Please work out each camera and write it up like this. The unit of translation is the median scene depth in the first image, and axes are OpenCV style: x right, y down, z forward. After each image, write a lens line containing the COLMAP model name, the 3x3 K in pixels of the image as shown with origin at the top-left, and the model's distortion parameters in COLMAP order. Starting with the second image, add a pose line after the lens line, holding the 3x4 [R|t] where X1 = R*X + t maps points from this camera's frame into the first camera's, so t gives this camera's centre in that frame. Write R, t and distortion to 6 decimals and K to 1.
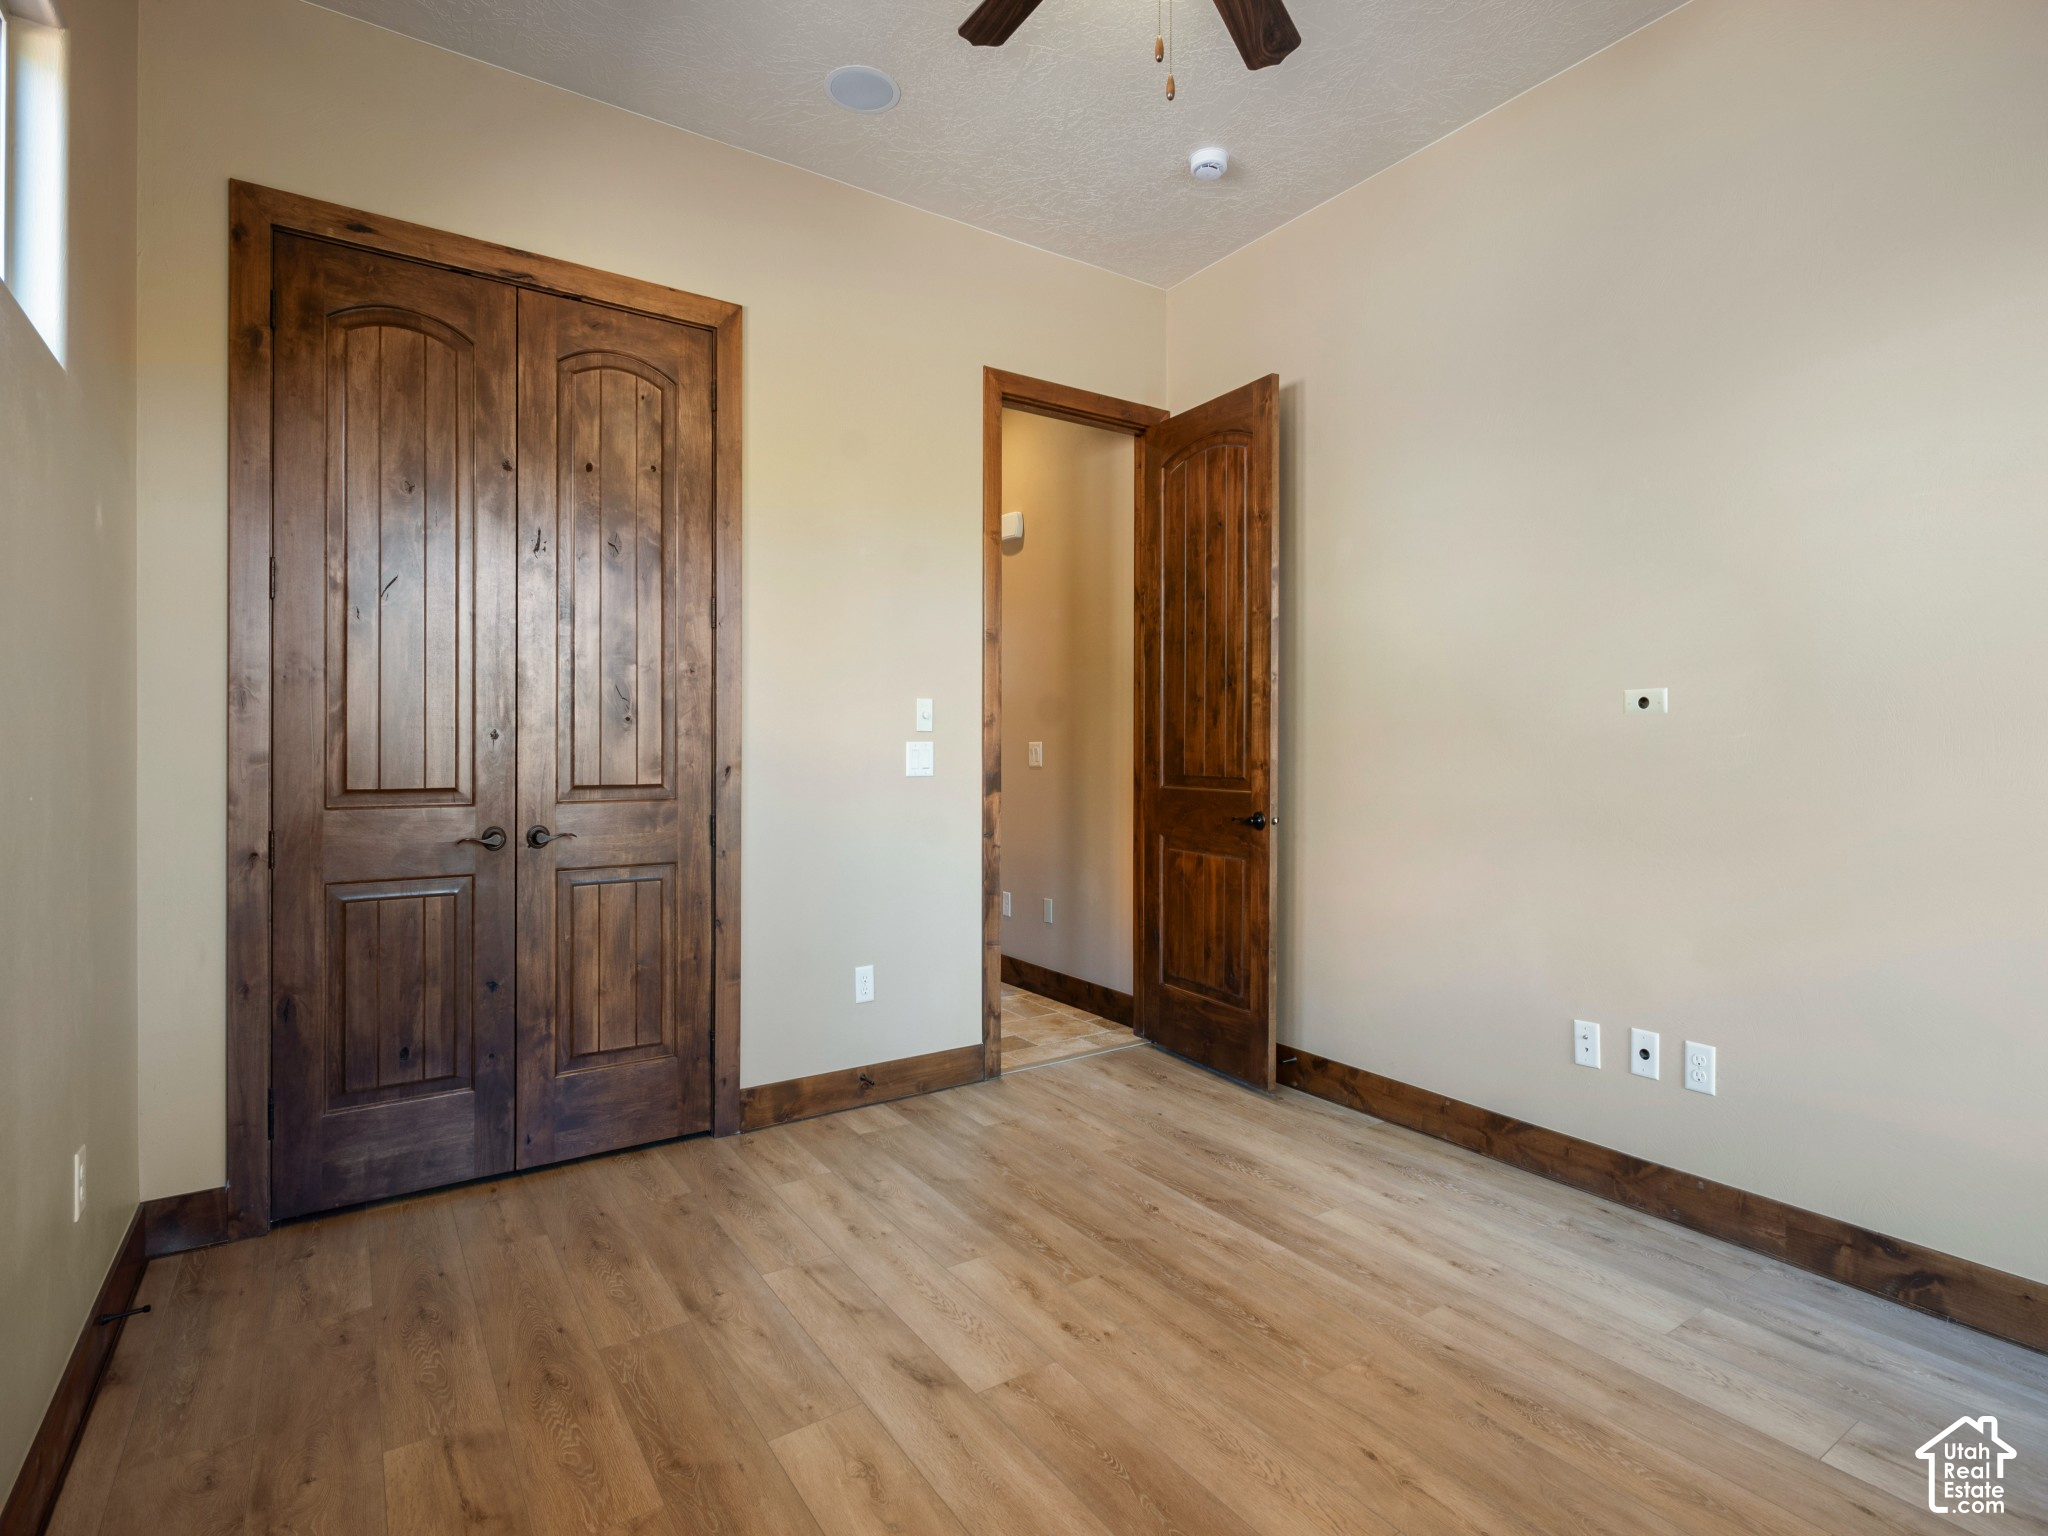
lens RADIAL K [[1020.2, 0, 1023.9], [0, 1020.2, 763.6], [0, 0, 1]] dist [0.002297, -0.000355]
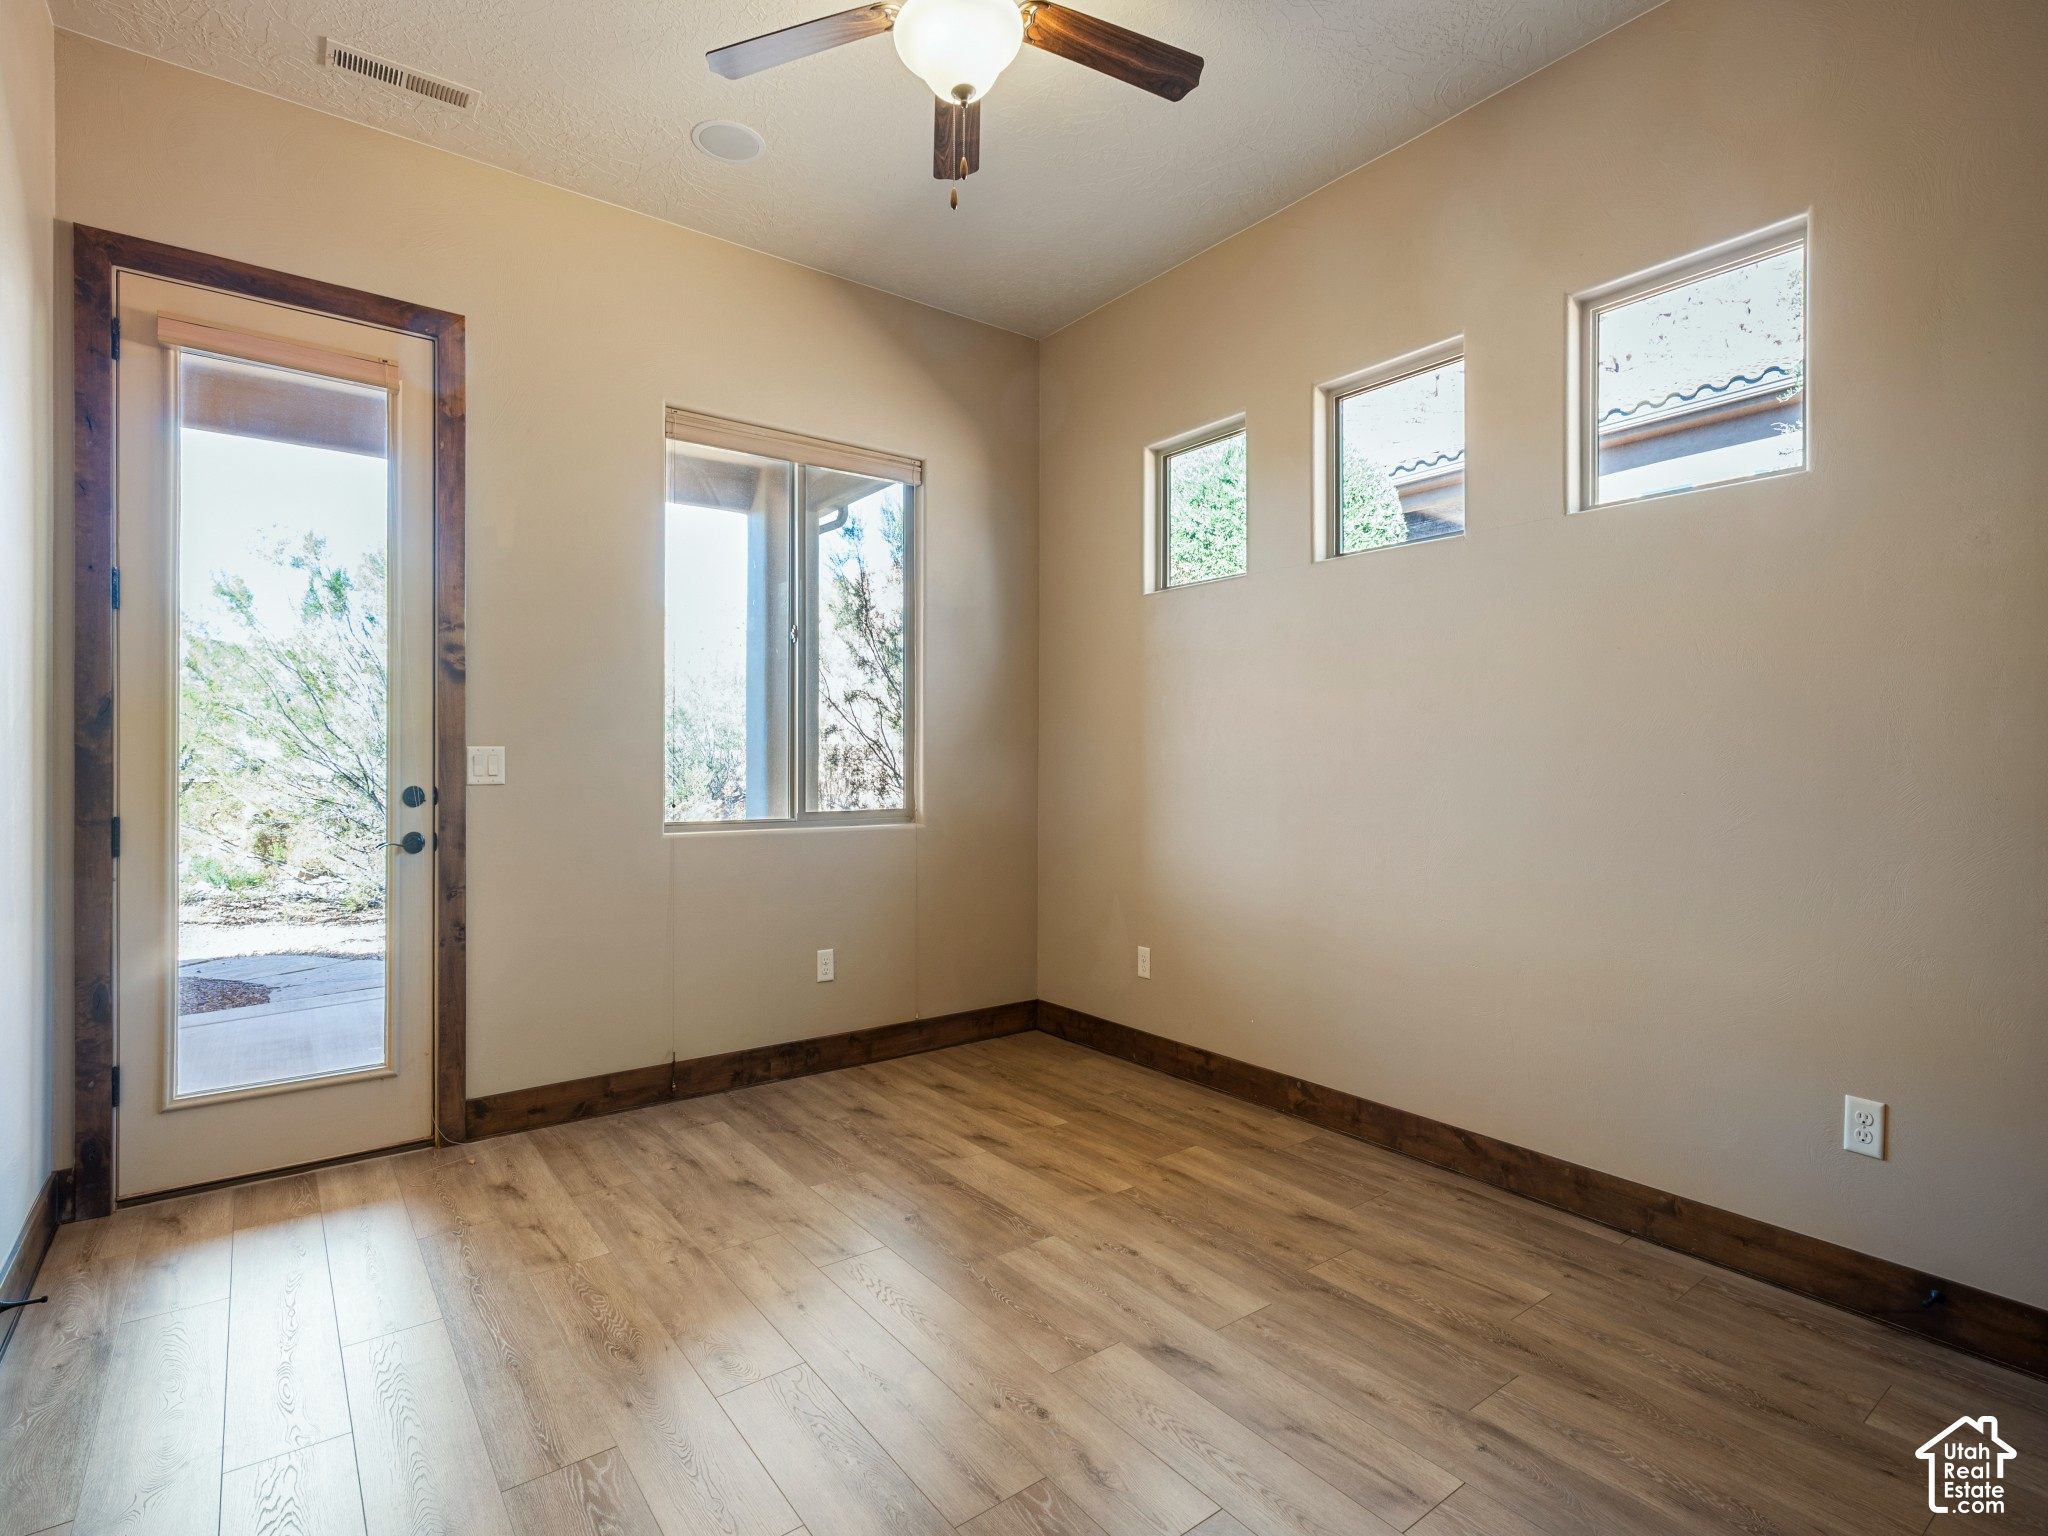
lens RADIAL K [[1020.2, 0, 1023.9], [0, 1020.2, 763.6], [0, 0, 1]] dist [0.002297, -0.000355]
pose [[-0.998519, -0.003766, -0.054282, 0.107930], [-0.004287, 0.999946, 0.009478, -0.018761], [0.054243, 0.009697, -0.998481, 1.875881]]
